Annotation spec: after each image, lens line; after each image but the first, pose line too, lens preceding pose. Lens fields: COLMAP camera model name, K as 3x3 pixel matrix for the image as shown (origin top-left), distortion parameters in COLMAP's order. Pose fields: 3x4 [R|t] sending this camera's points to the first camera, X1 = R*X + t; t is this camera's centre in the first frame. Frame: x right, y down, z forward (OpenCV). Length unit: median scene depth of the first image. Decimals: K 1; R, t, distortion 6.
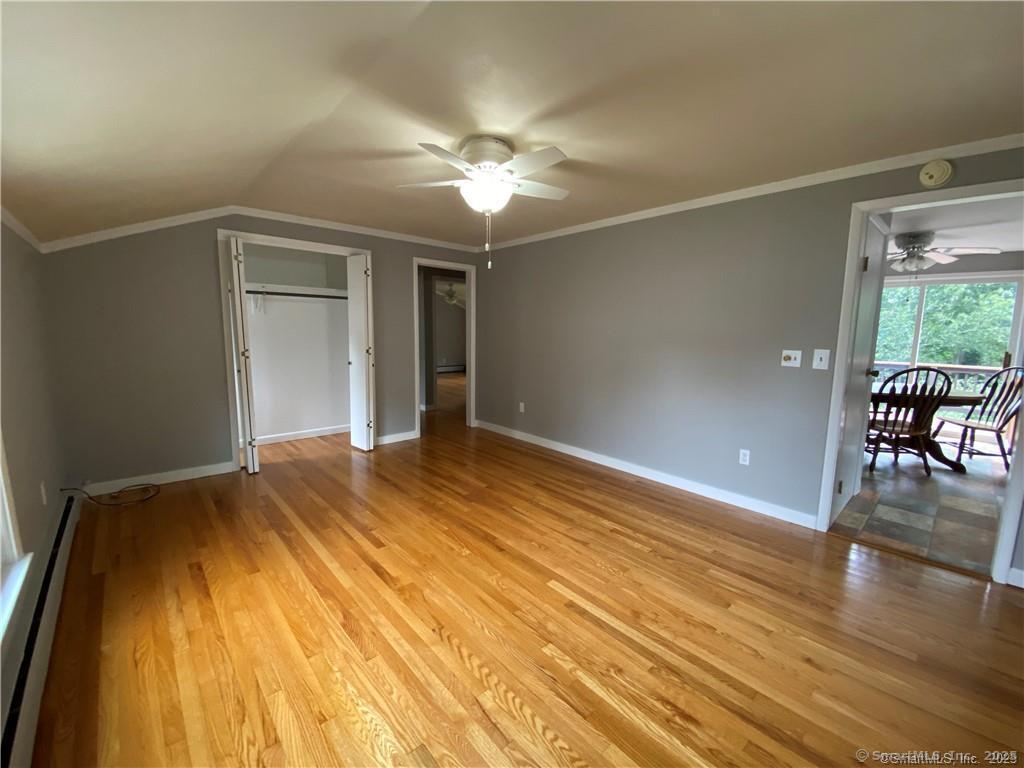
lens RADIAL K [[416.1, 0, 516.6], [0, 416.1, 385.2], [0, 0, 1]] dist [0.010283, -0.011371]
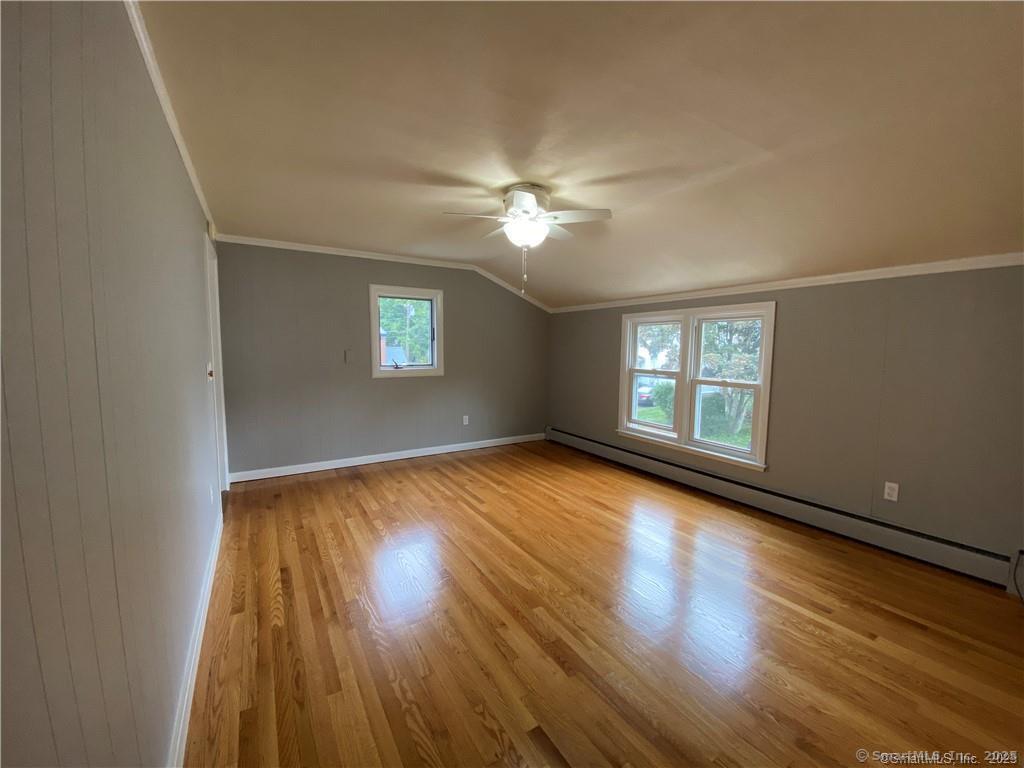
lens RADIAL K [[416.1, 0, 507.3], [0, 416.1, 386.8], [0, 0, 1]] dist [0.010283, -0.011371]
pose [[-0.977085, -0.036849, 0.209635, -0.231761], [0.012233, 0.973550, 0.228145, -0.254061], [-0.212497, 0.225482, -0.950791, 1.826376]]
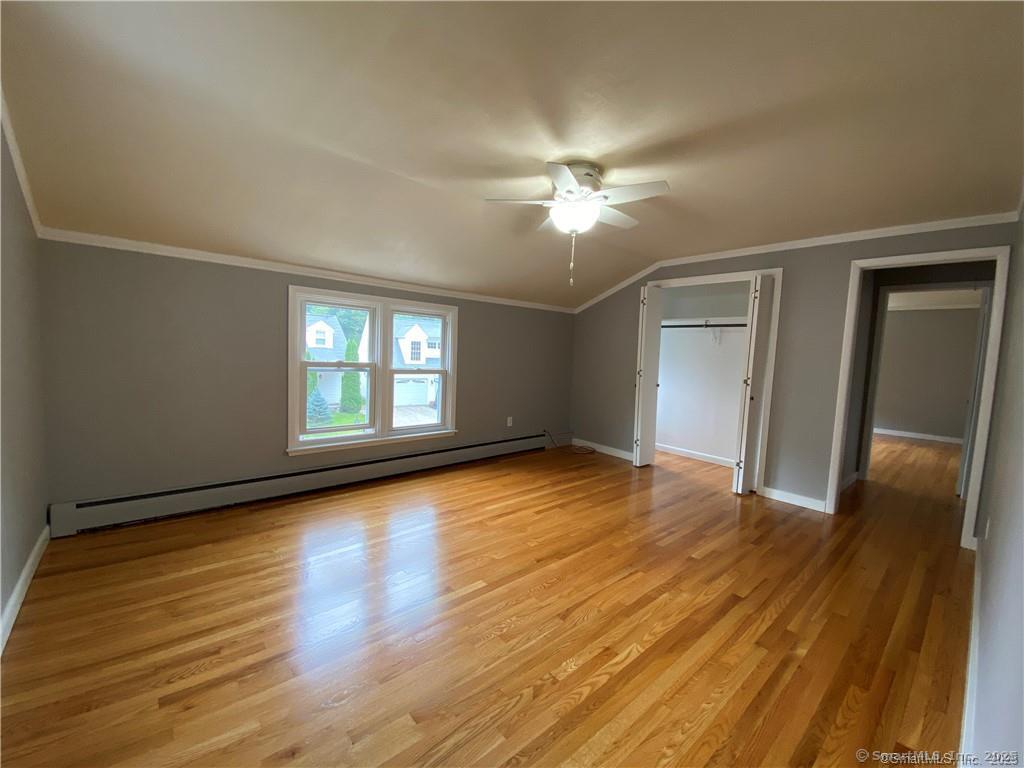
lens RADIAL K [[416.1, 0, 506.2], [0, 416.1, 390.1], [0, 0, 1]] dist [0.010283, -0.011371]
pose [[-0.025734, 0.090117, -0.995599, 0.843561], [-0.180715, 0.979101, 0.093295, -0.085456], [0.983199, 0.182320, -0.008910, 0.762182]]
